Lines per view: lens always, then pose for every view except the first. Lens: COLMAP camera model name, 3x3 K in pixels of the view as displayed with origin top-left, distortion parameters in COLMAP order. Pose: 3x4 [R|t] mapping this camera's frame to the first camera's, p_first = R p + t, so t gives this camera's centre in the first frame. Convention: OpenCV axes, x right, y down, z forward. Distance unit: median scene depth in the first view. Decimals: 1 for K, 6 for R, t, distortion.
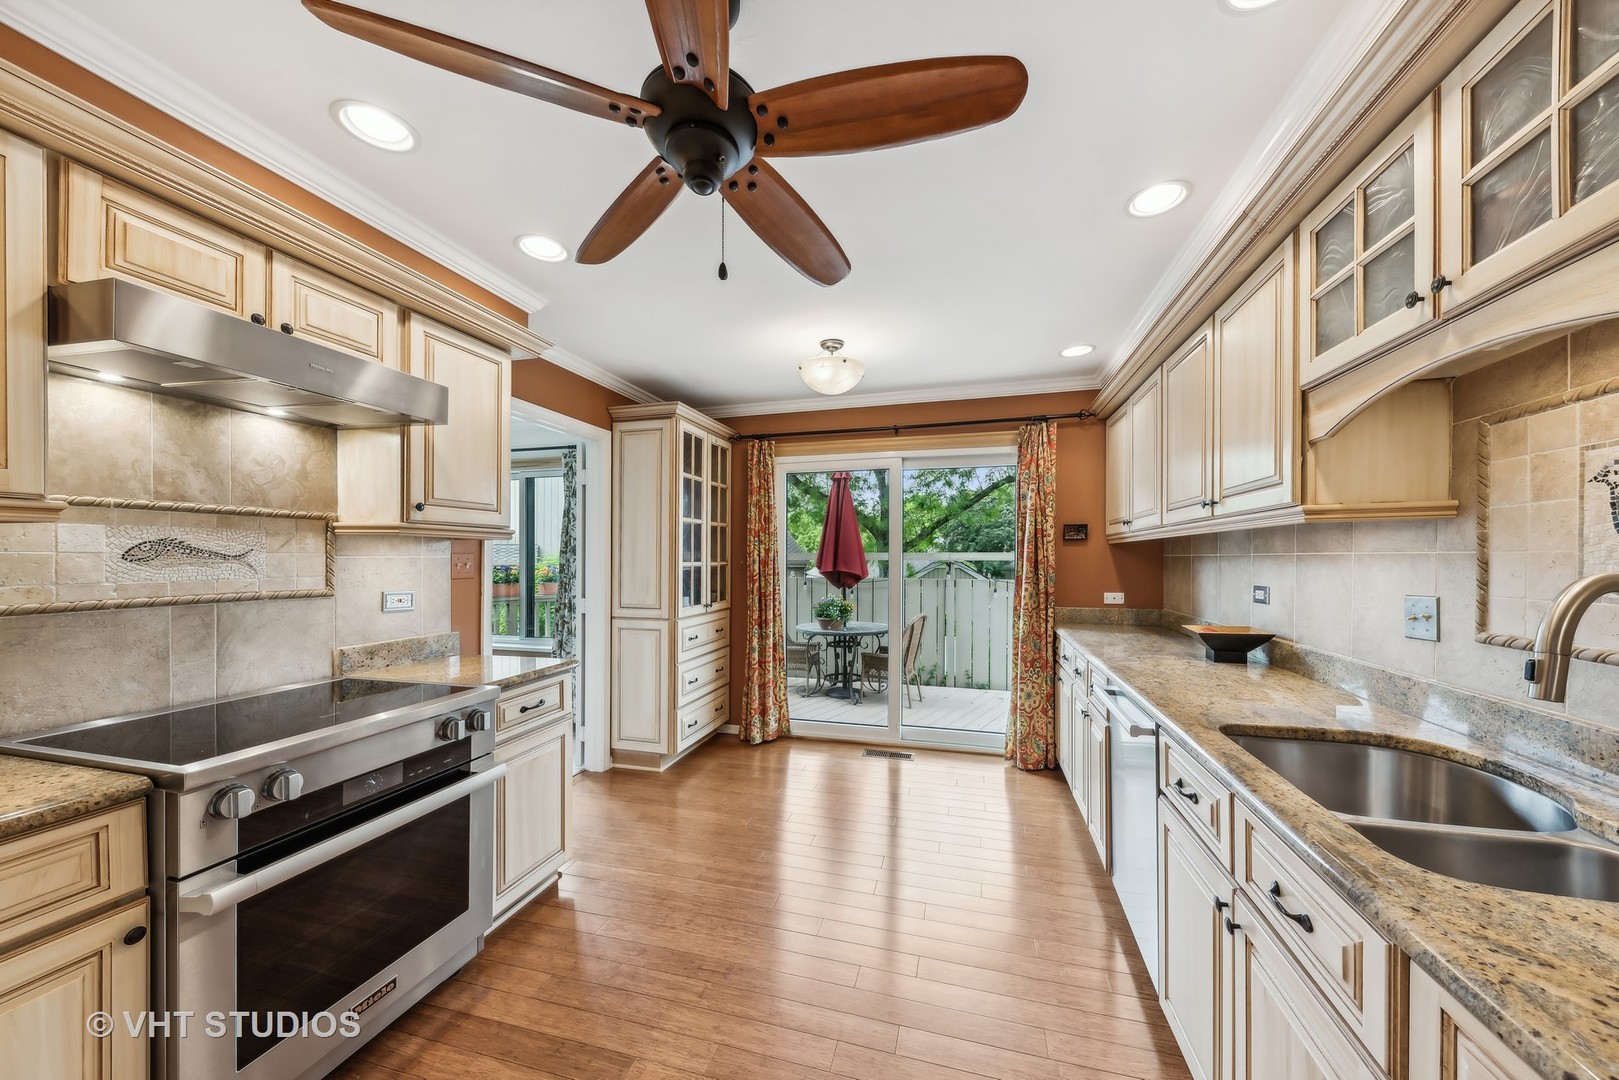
lens RADIAL K [[574.2, 0, 813.7], [0, 574.2, 570.8], [0, 0, 1]] dist [0.000153, 0.000020]
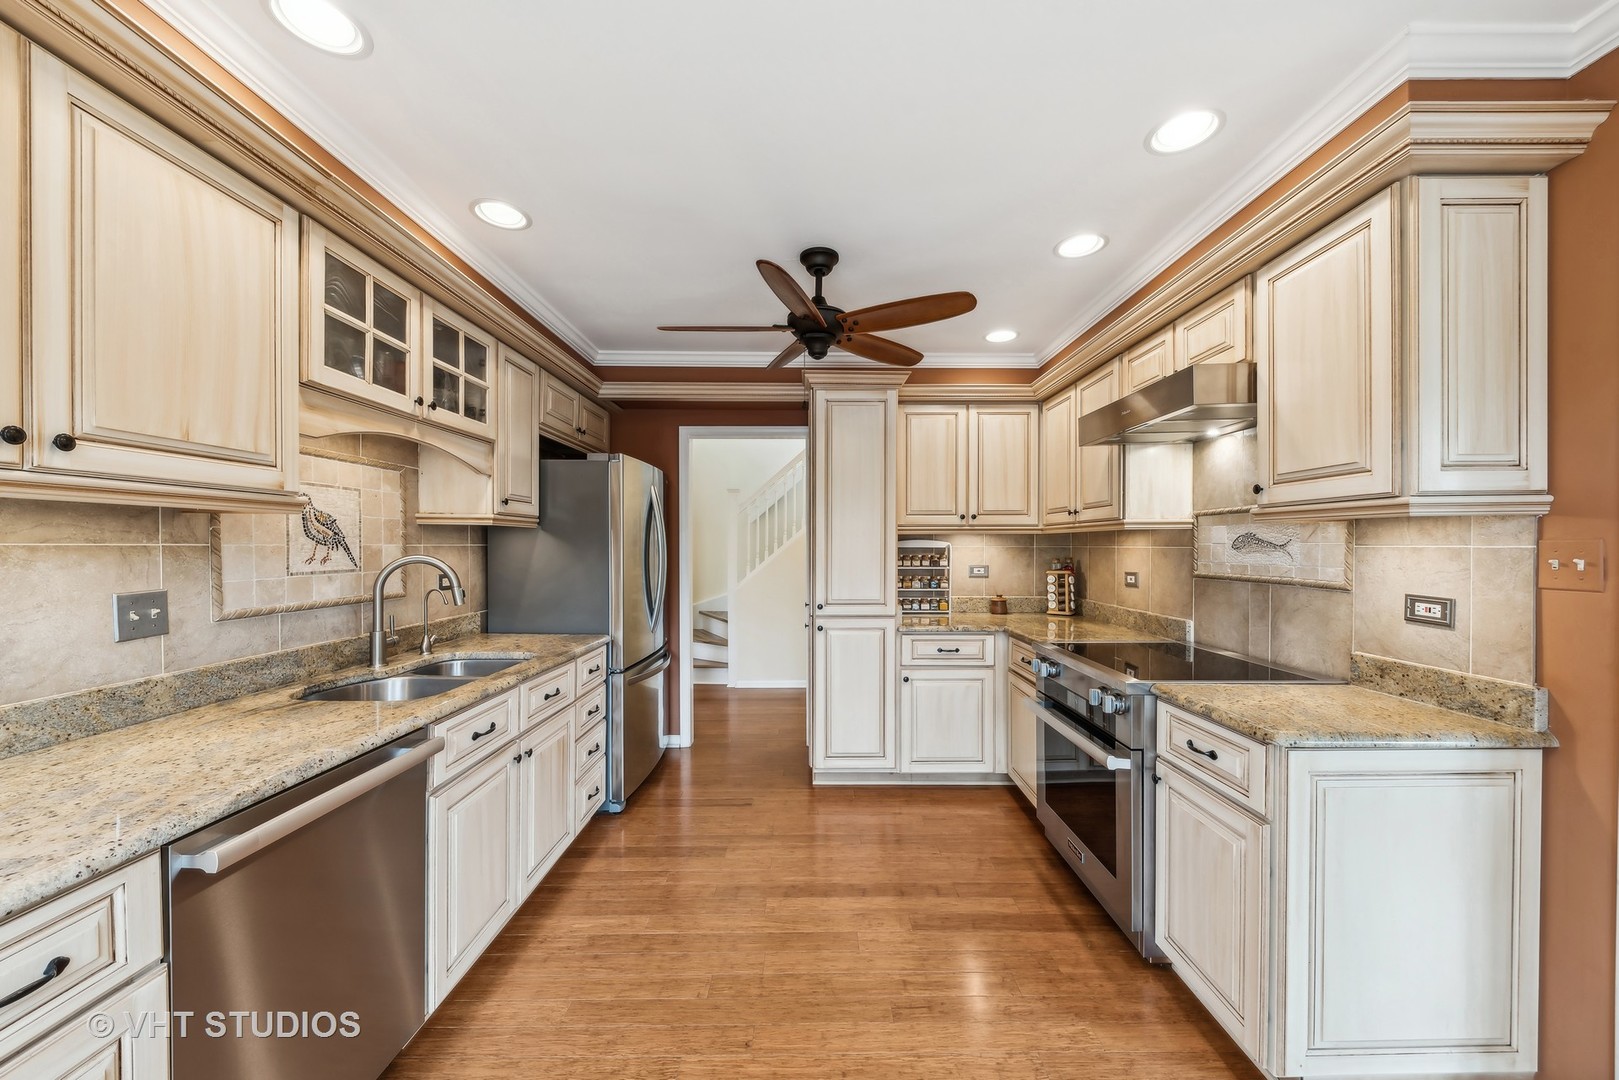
lens RADIAL K [[565.6, 0, 817.3], [0, 565.6, 535.1], [0, 0, 1]] dist [0.000901, -0.000008]
pose [[-0.961258, -0.003346, -0.275630, 0.219414], [-0.004386, 0.999985, 0.003158, -0.046788], [0.275615, 0.004244, -0.961259, 1.857101]]
